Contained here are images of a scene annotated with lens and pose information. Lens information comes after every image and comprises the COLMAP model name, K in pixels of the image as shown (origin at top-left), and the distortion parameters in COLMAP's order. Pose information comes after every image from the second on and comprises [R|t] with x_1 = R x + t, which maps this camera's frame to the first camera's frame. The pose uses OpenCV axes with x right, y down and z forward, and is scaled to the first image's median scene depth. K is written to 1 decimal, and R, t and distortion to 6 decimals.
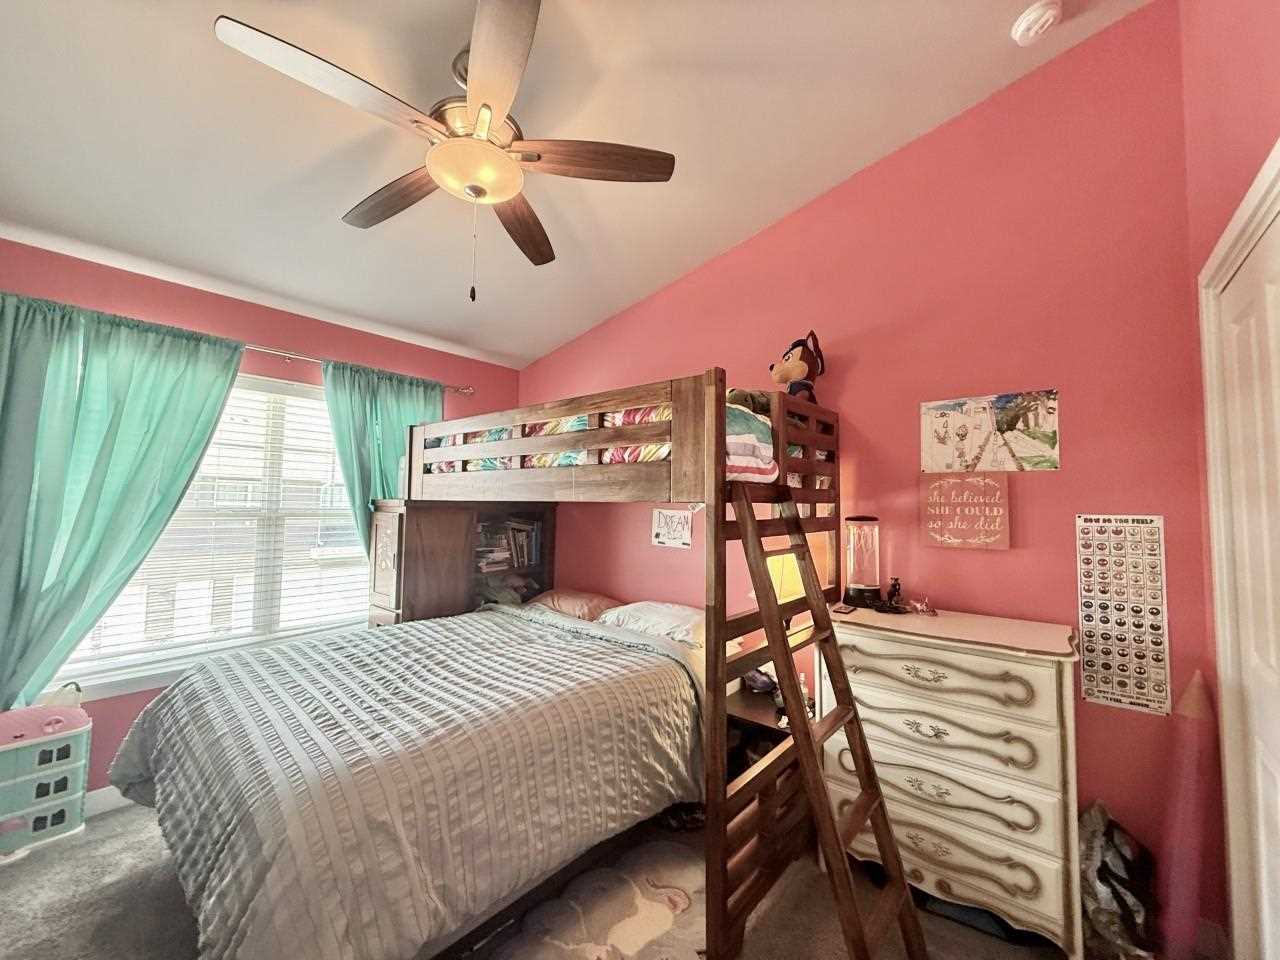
lens RADIAL K [[509.4, 0, 632.6], [0, 509.4, 472.5], [0, 0, 1]] dist [0.005639, -0.000062]
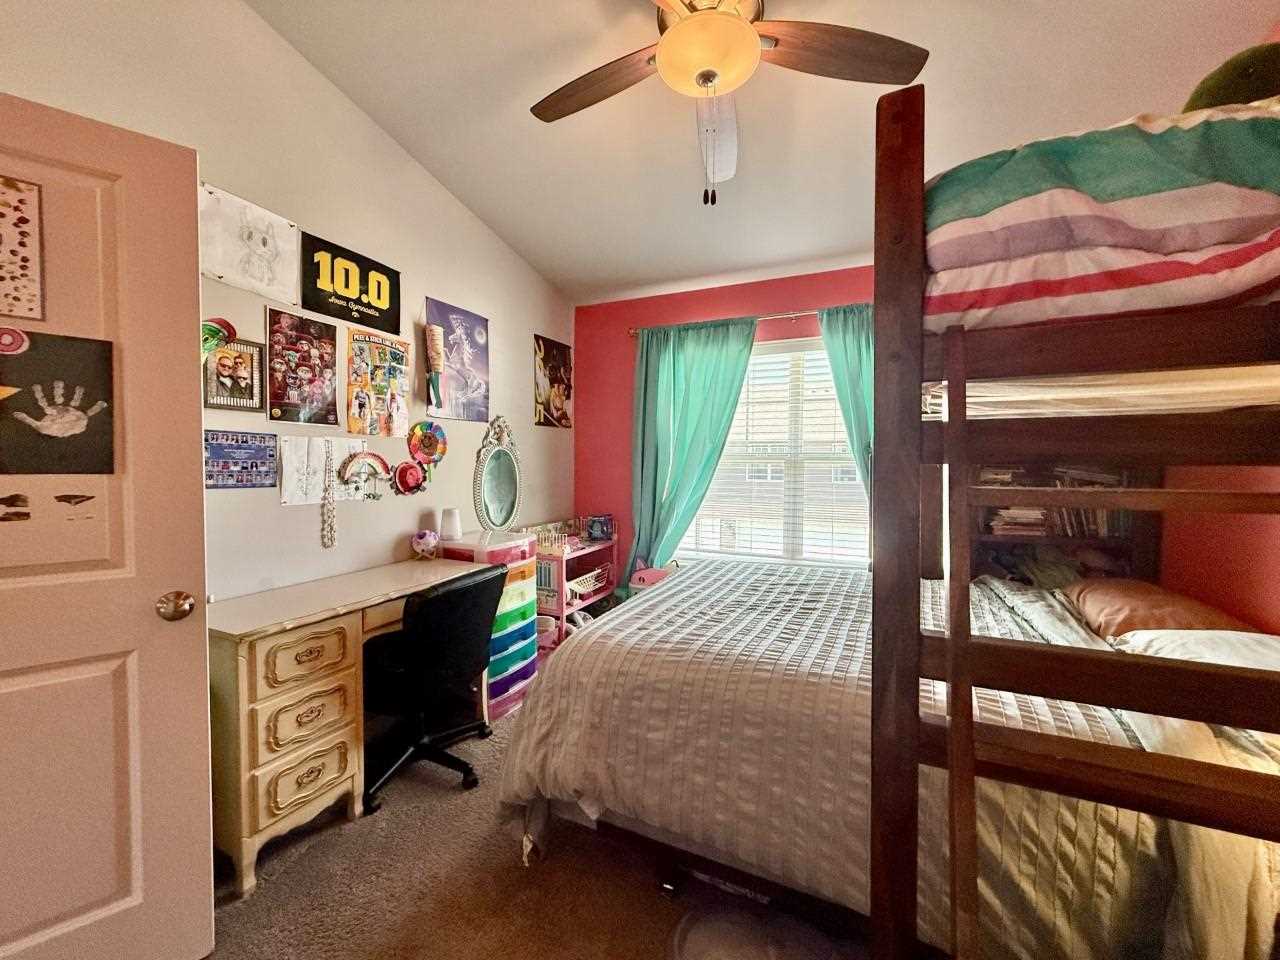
lens RADIAL K [[509.4, 0, 636.4], [0, 509.4, 475.2], [0, 0, 1]] dist [0.005639, -0.000062]
pose [[0.275472, 0.013505, -0.961214, 0.442675], [0.060684, 0.997663, 0.031408, 0.090179], [0.959392, -0.066982, 0.274008, 0.494990]]
